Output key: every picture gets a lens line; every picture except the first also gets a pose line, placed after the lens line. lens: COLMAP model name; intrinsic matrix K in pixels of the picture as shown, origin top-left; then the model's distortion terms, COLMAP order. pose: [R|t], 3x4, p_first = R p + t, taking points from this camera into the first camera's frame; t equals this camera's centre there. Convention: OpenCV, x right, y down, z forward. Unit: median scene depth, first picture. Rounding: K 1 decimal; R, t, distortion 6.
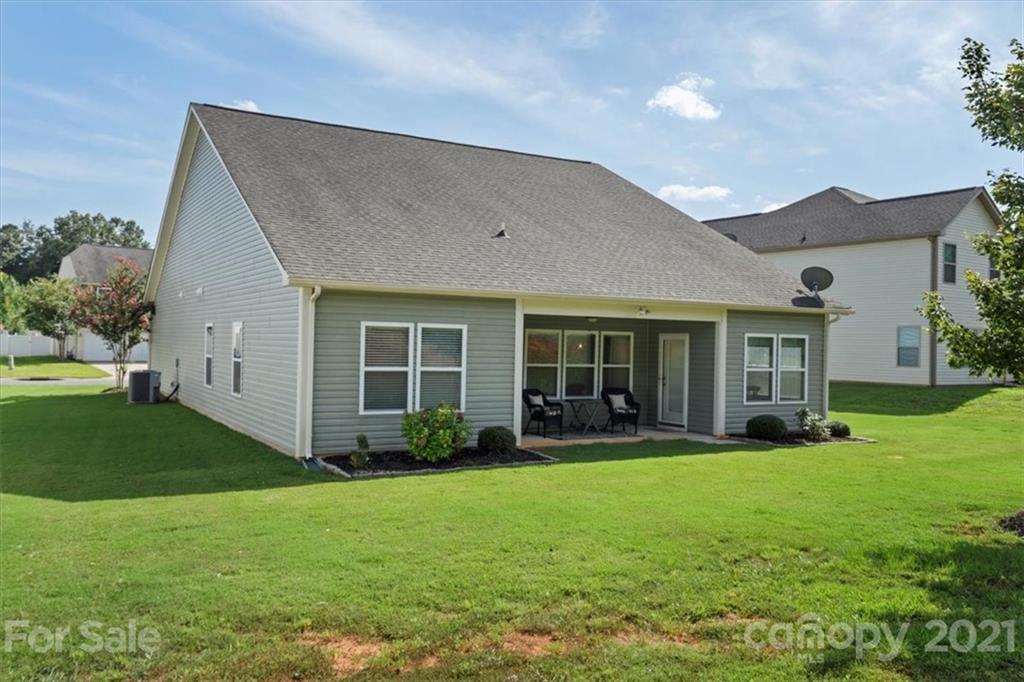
lens RADIAL K [[901.0, 0, 505.7], [0, 901.0, 339.9], [0, 0, 1]] dist [0.022457, -0.021032]
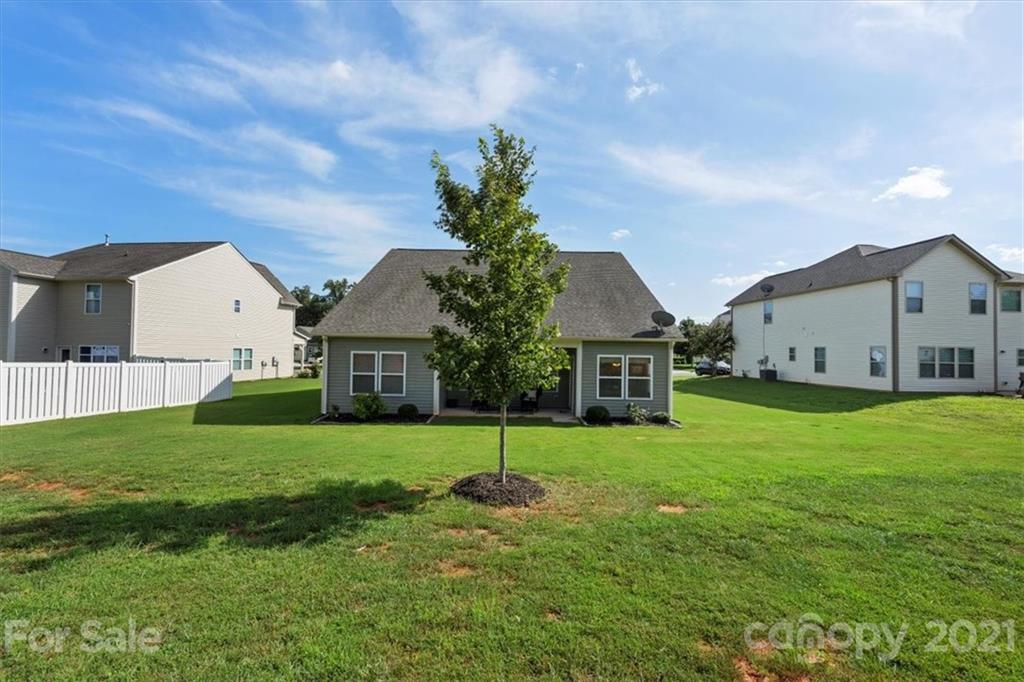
lens RADIAL K [[498.6, 0, 517.6], [0, 498.6, 345.8], [0, 0, 1]] dist [-0.003425, 0.001547]
pose [[0.854132, -0.012255, -0.519911, 0.746530], [0.004257, 0.999854, -0.016575, -0.011295], [0.520038, 0.011944, 0.854059, 0.187105]]
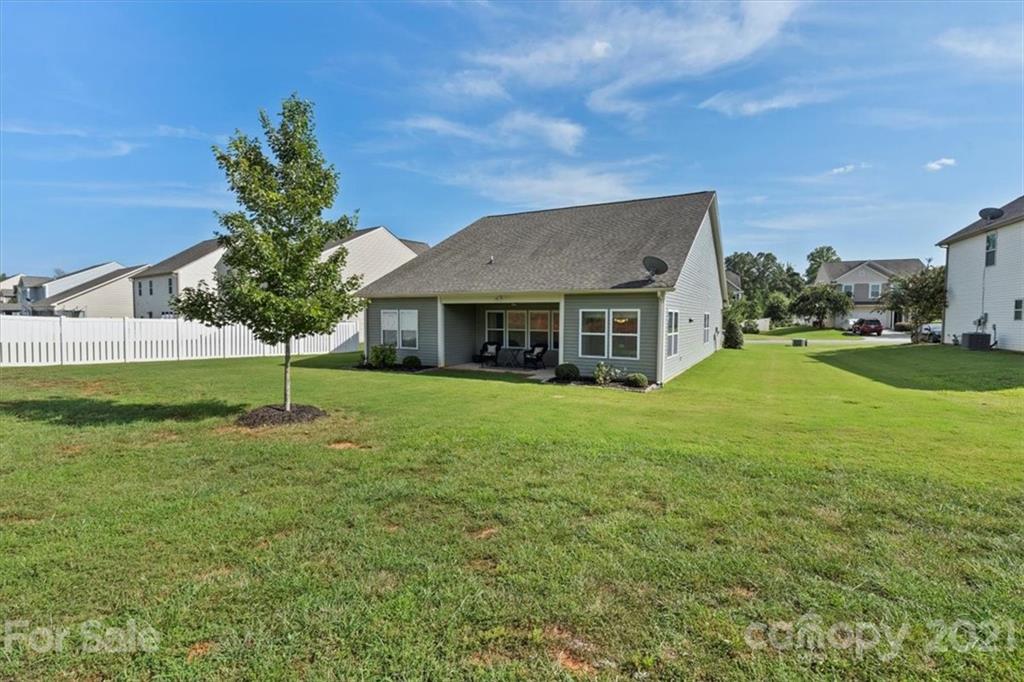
lens RADIAL K [[491.2, 0, 501.1], [0, 491.2, 369.5], [0, 0, 1]] dist [-0.000531, 0.000311]
pose [[0.474485, 0.075423, -0.877026, 1.133335], [0.007927, 0.995916, 0.089936, 0.022092], [0.880228, -0.049626, 0.471949, 0.602139]]
